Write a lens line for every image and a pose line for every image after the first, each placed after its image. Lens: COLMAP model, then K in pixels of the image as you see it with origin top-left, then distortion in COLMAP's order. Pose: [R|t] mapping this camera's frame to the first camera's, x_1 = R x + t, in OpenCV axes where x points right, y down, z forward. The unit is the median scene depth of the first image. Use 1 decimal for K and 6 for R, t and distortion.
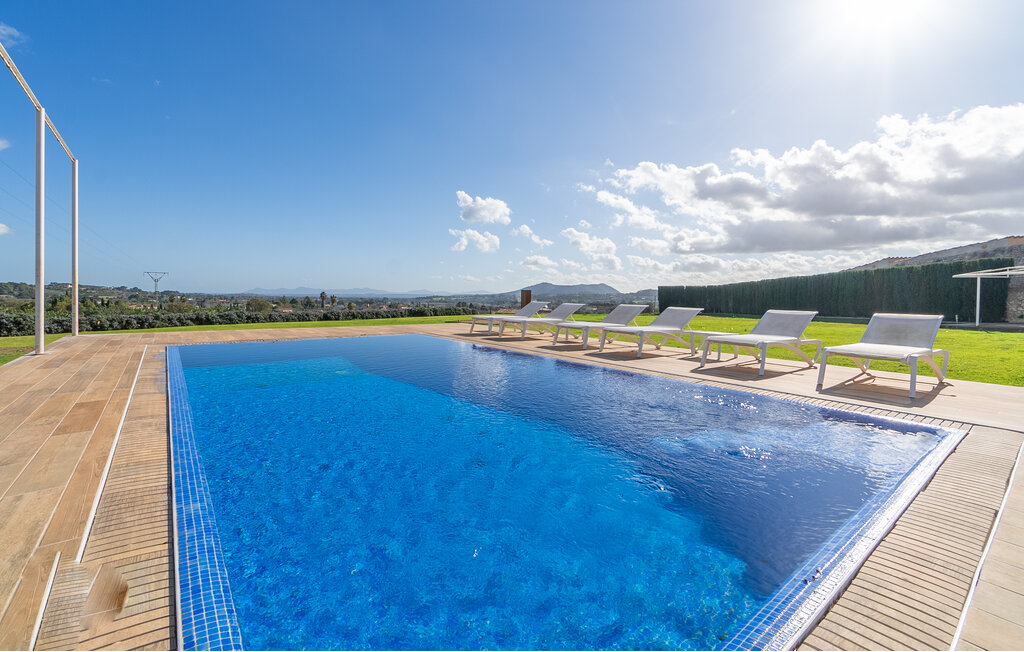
lens RADIAL K [[419.2, 0, 515.5], [0, 419.2, 297.7], [0, 0, 1]] dist [-0.018236, 0.000146]
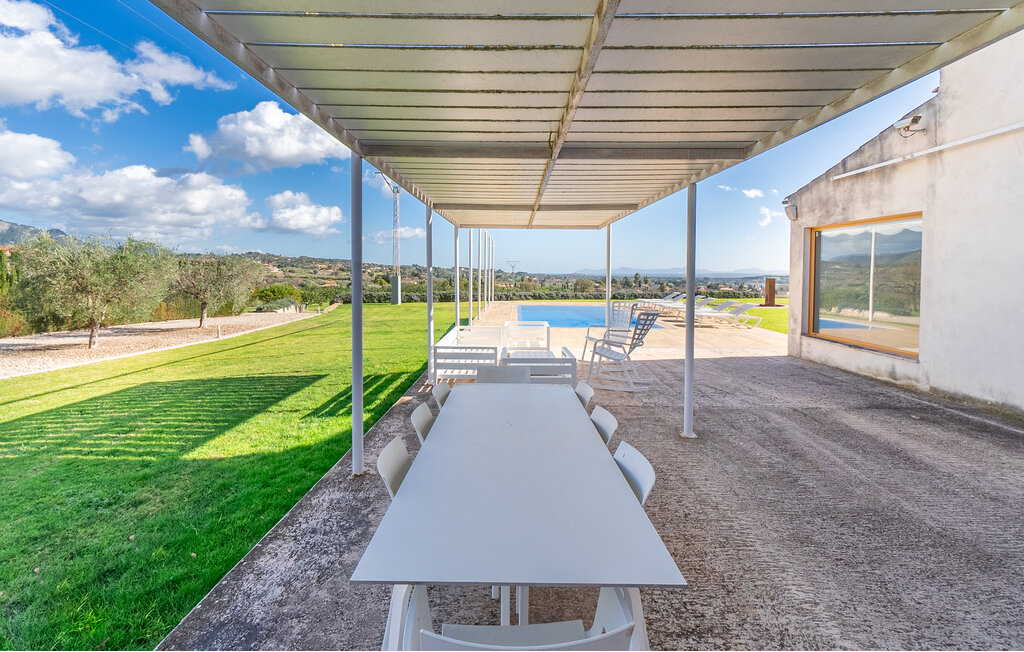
lens RADIAL K [[453.8, 0, 500.3], [0, 453.8, 284.1], [0, 0, 1]] dist [-0.003795, 0.001533]
pose [[0.736346, 0.009244, -0.676542, 0.113689], [0.002045, 0.999872, 0.015888, -0.007830], [0.676602, -0.013082, 0.736233, -0.132801]]
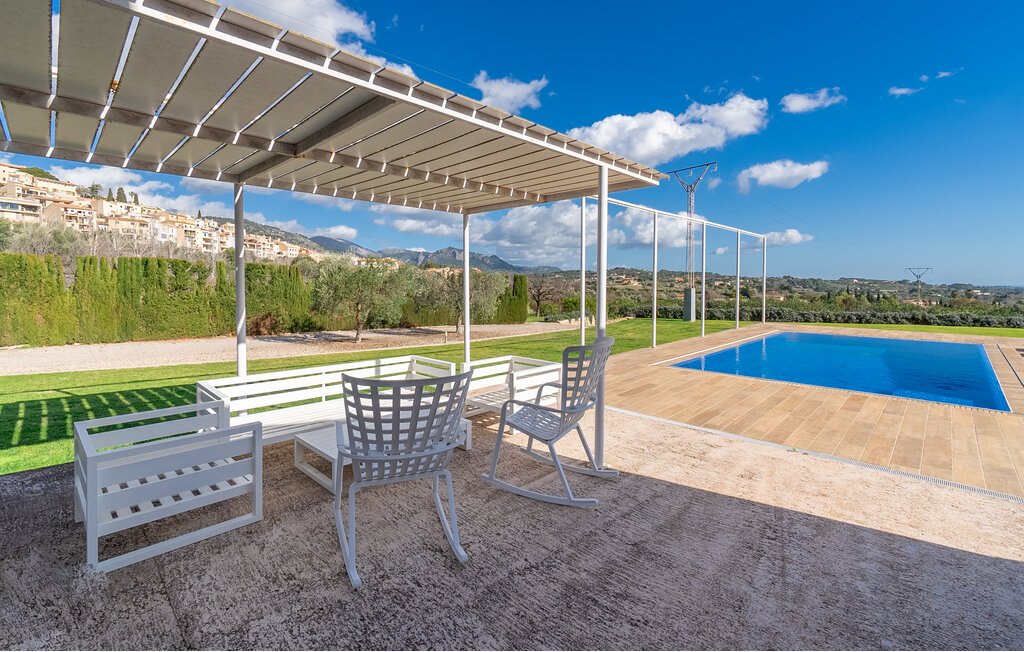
lens RADIAL K [[453.8, 0, 503.0], [0, 453.8, 315.2], [0, 0, 1]] dist [-0.003795, 0.001533]
pose [[0.079138, 0.055402, -0.995323, 0.107117], [-0.002064, 0.998461, 0.055413, -0.006723], [0.996862, -0.002331, 0.079131, -0.045545]]
